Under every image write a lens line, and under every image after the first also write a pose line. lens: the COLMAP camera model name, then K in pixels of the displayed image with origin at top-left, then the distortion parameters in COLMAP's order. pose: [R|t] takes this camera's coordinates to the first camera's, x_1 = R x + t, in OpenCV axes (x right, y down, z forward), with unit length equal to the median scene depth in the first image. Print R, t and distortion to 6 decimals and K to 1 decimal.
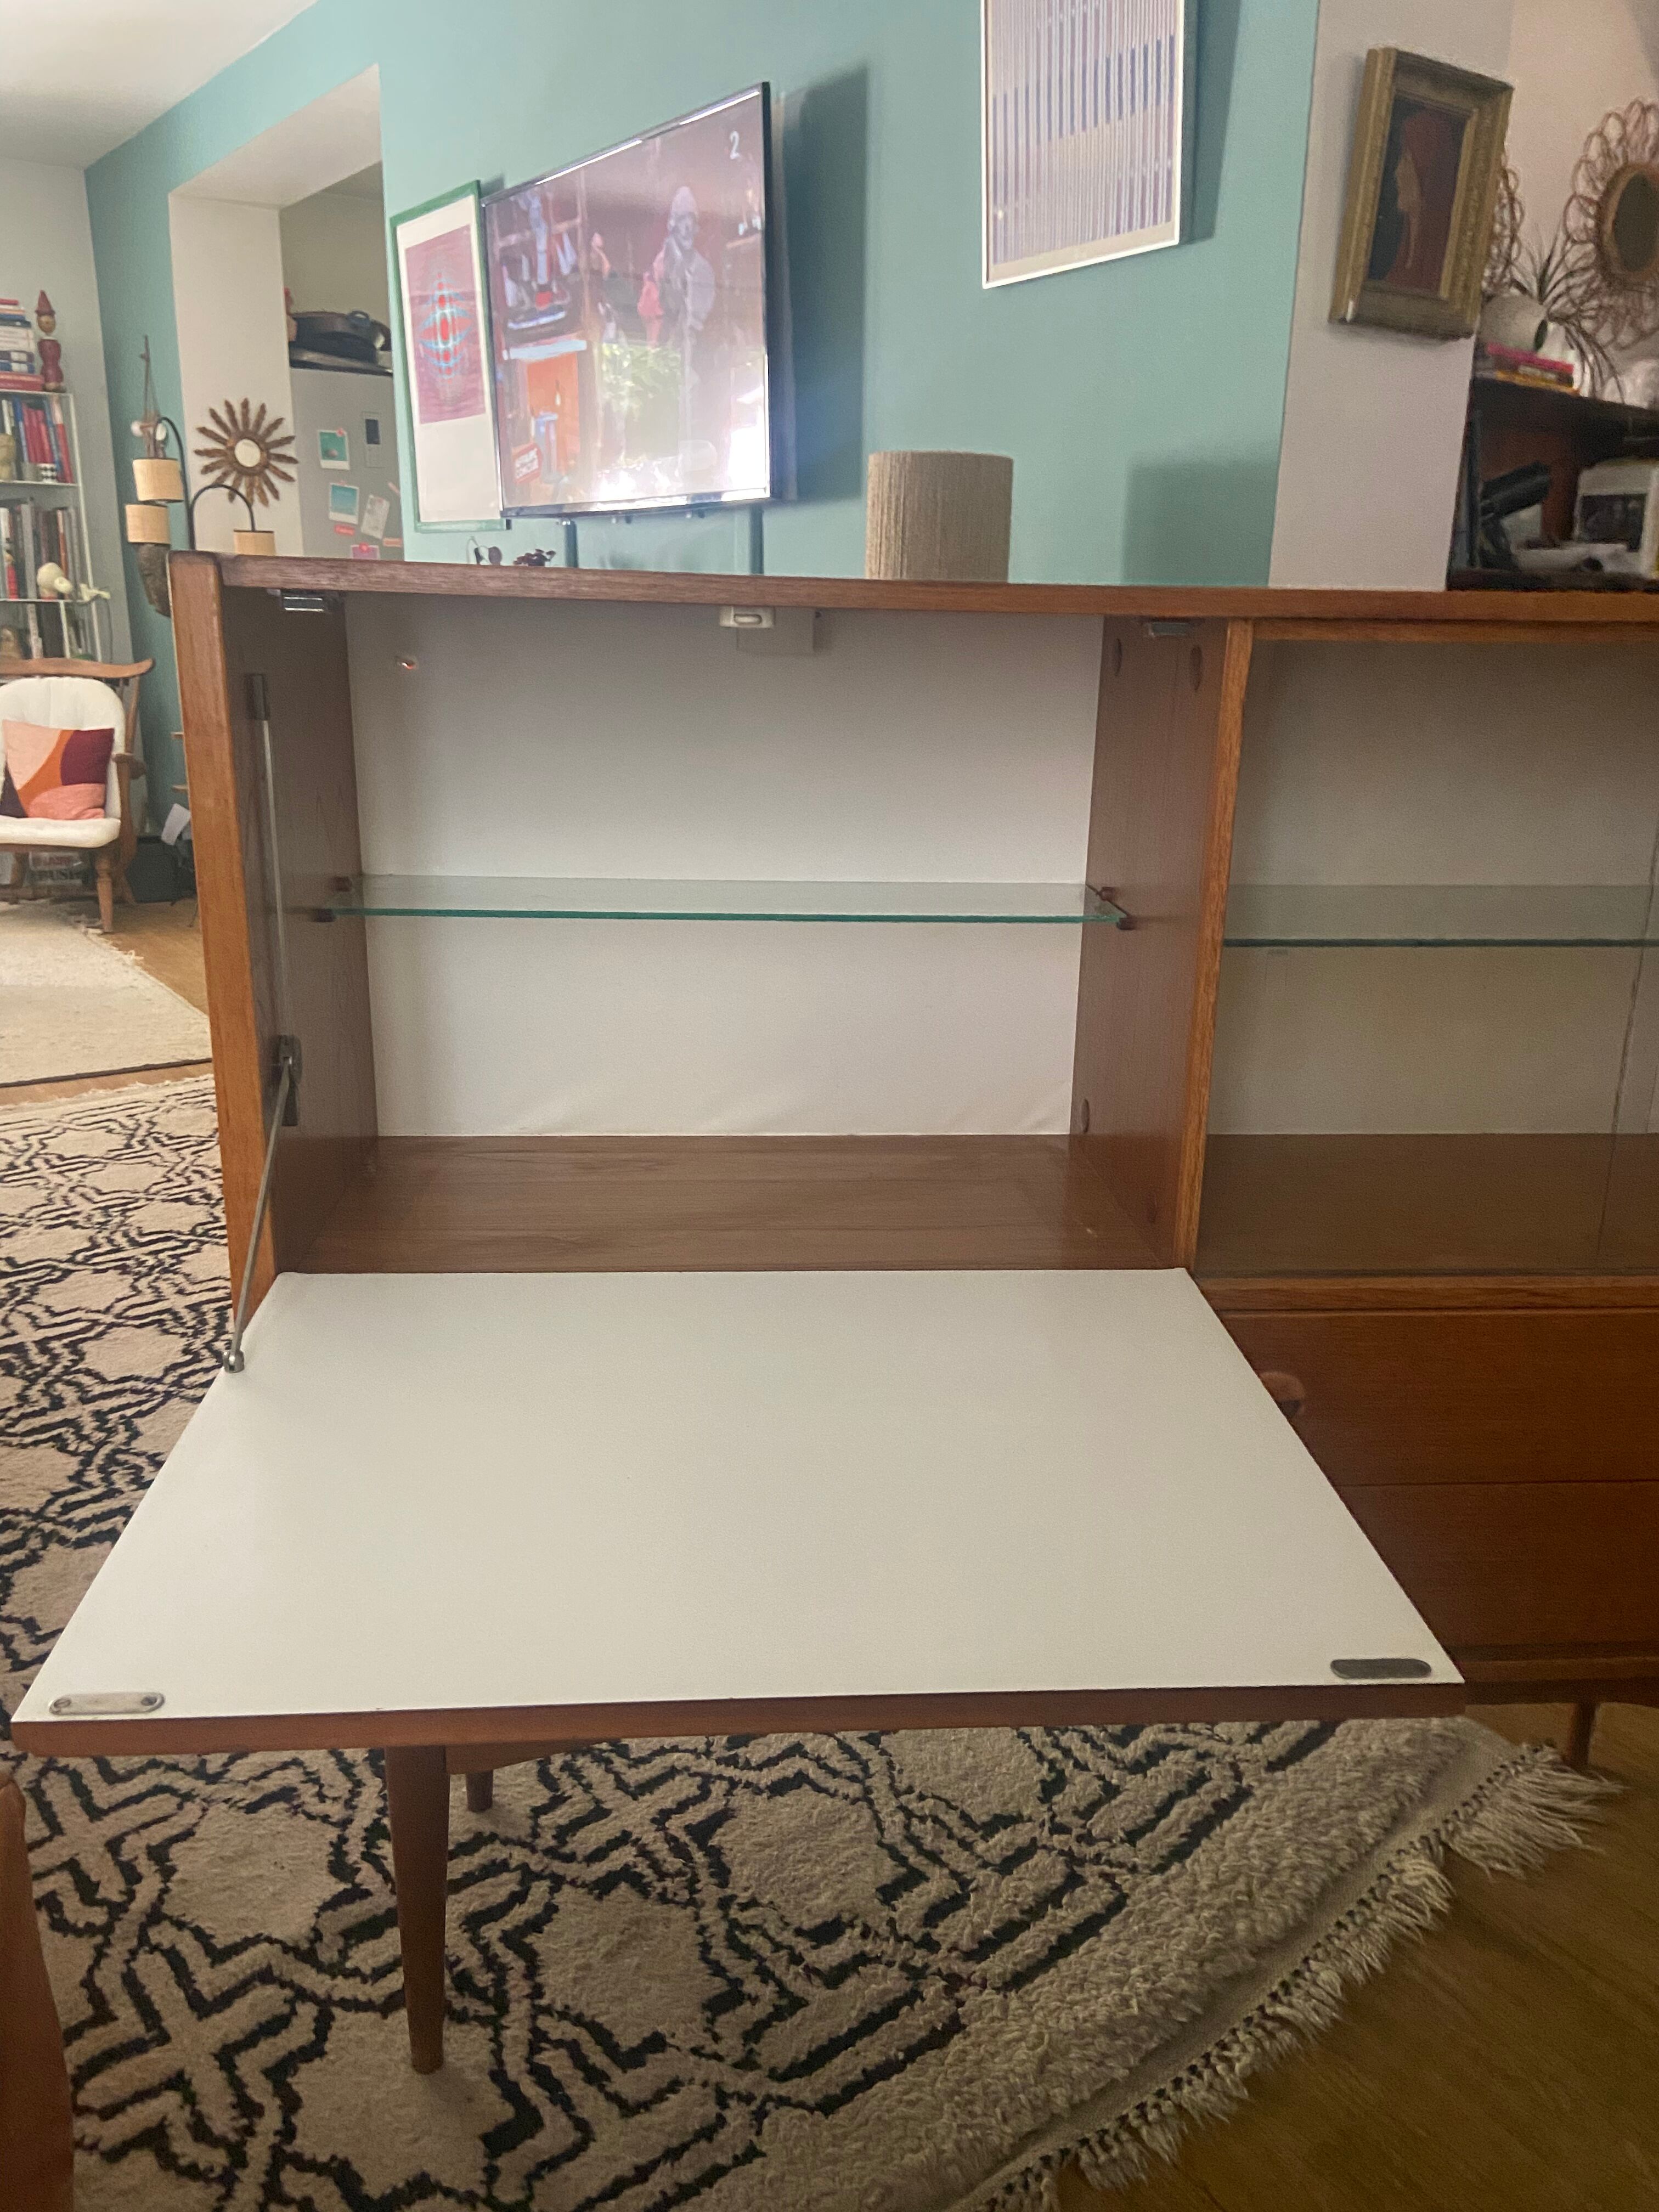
lens RADIAL K [[1698.7, 0, 845.6], [0, 1698.7, 1095.4], [0, 0, 1]] dist [0.133451, -0.173583]
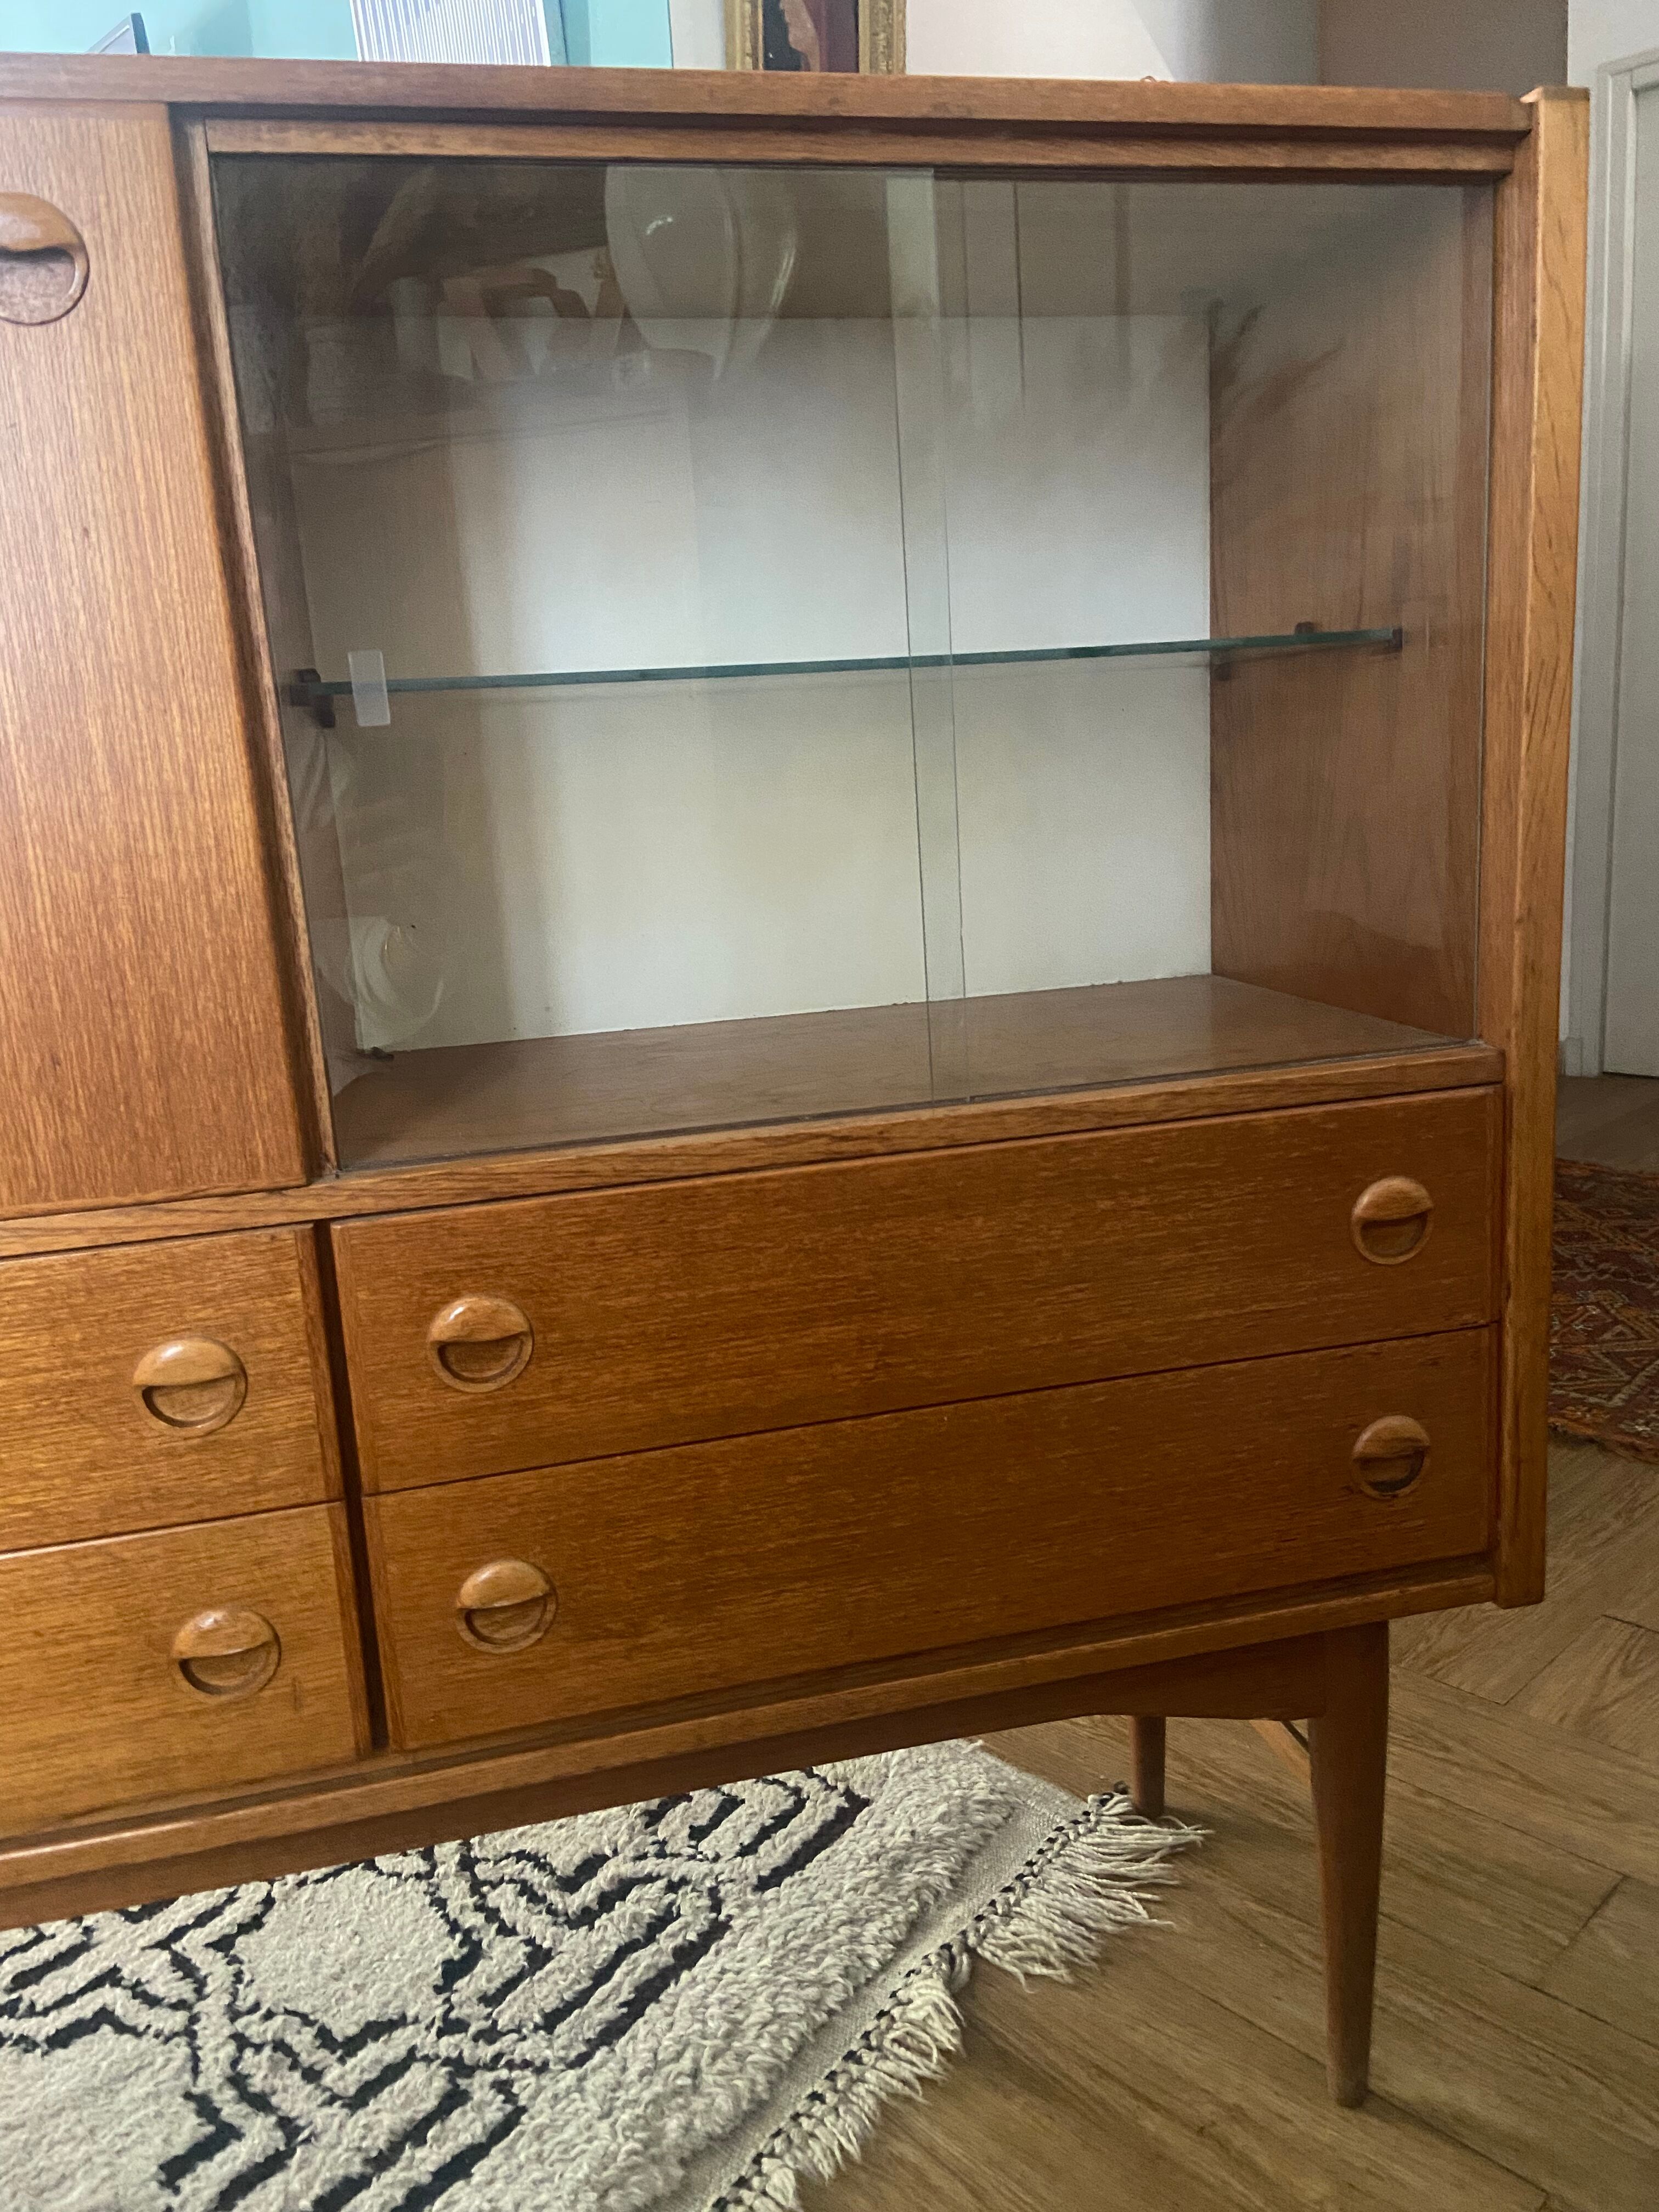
lens RADIAL K [[1698.7, 0, 836.9], [0, 1698.7, 1086.7], [0, 0, 1]] dist [0.133451, -0.173583]
pose [[0.985760, -0.108887, 0.128143, 0.230548], [0.118718, 0.990333, -0.071742, 0.106813], [-0.119093, 0.085934, 0.989157, 0.230222]]
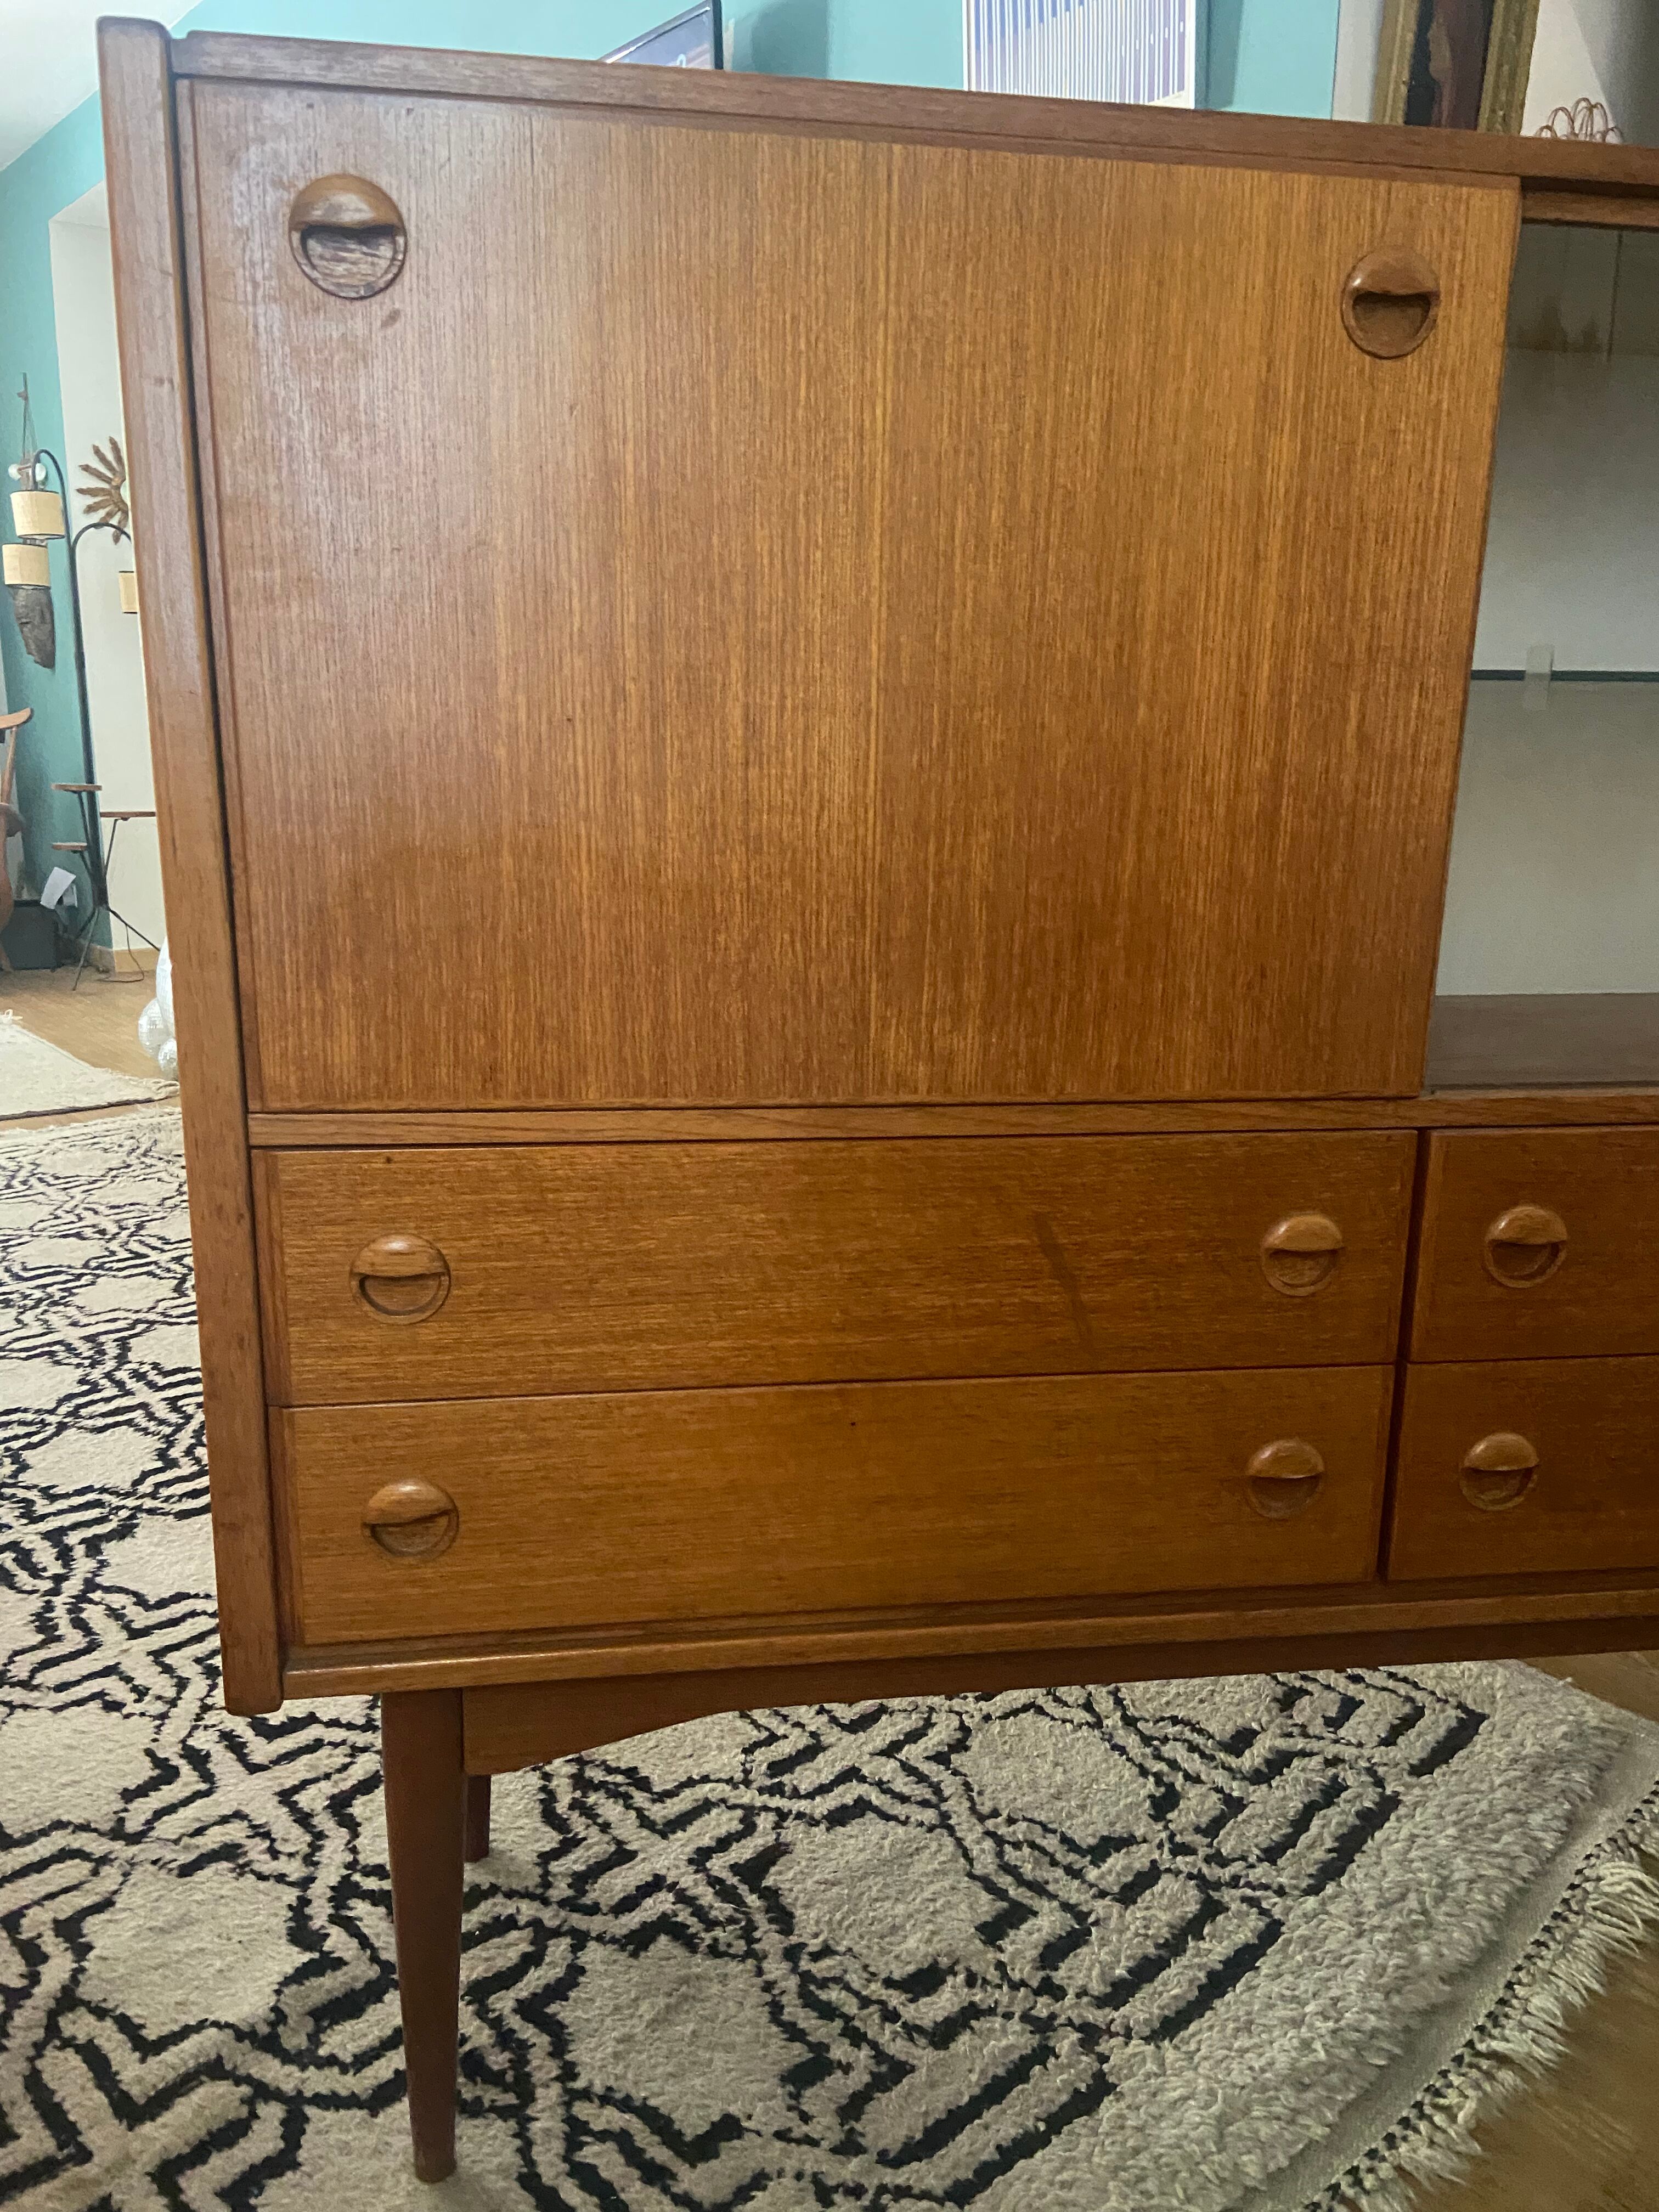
lens RADIAL K [[1698.7, 0, 847.7], [0, 1698.7, 1139.8], [0, 0, 1]] dist [0.133451, -0.173583]
pose [[0.997858, -0.021245, 0.061874, -0.080292], [0.023890, 0.998818, -0.042337, 0.115770], [-0.060901, 0.043724, 0.997186, 0.168605]]
